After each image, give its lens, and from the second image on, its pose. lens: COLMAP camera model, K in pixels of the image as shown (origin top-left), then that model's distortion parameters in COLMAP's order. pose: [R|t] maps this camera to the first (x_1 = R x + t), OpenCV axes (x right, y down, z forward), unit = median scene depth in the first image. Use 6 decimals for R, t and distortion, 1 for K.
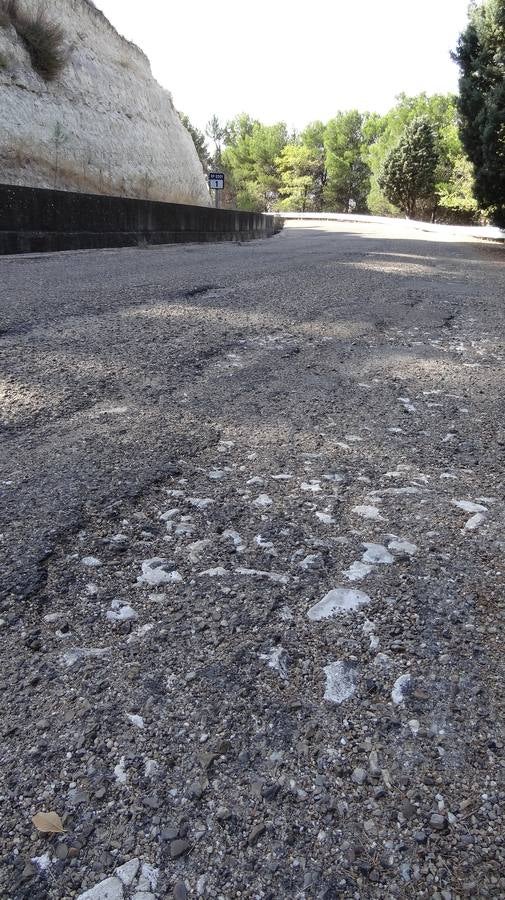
lens RADIAL K [[637.6, 0, 252.0], [0, 637.6, 452.0], [0, 0, 1]] dist [0.006652, 0.010464]
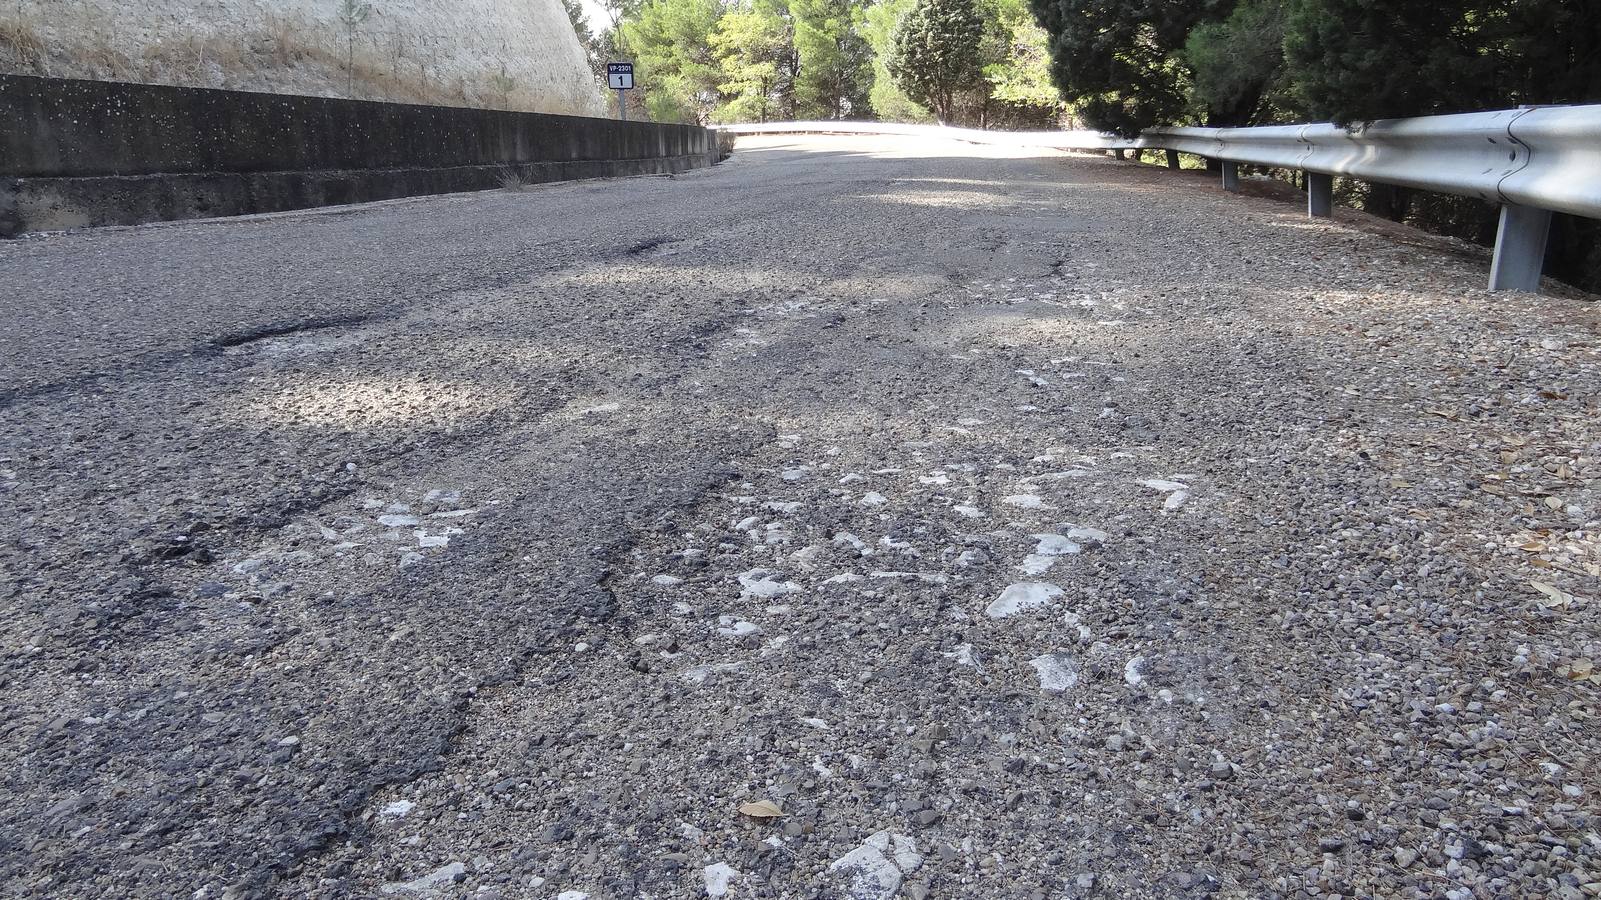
lens RADIAL K [[1134.3, 0, 789.5], [0, 1134.3, 442.3], [0, 0, 1]] dist [0.006652, 0.010464]
pose [[0.993971, -0.069456, 0.084832, -0.158719], [0.076530, 0.993591, -0.083189, 0.101001], [-0.078510, 0.089180, 0.992916, -0.201953]]
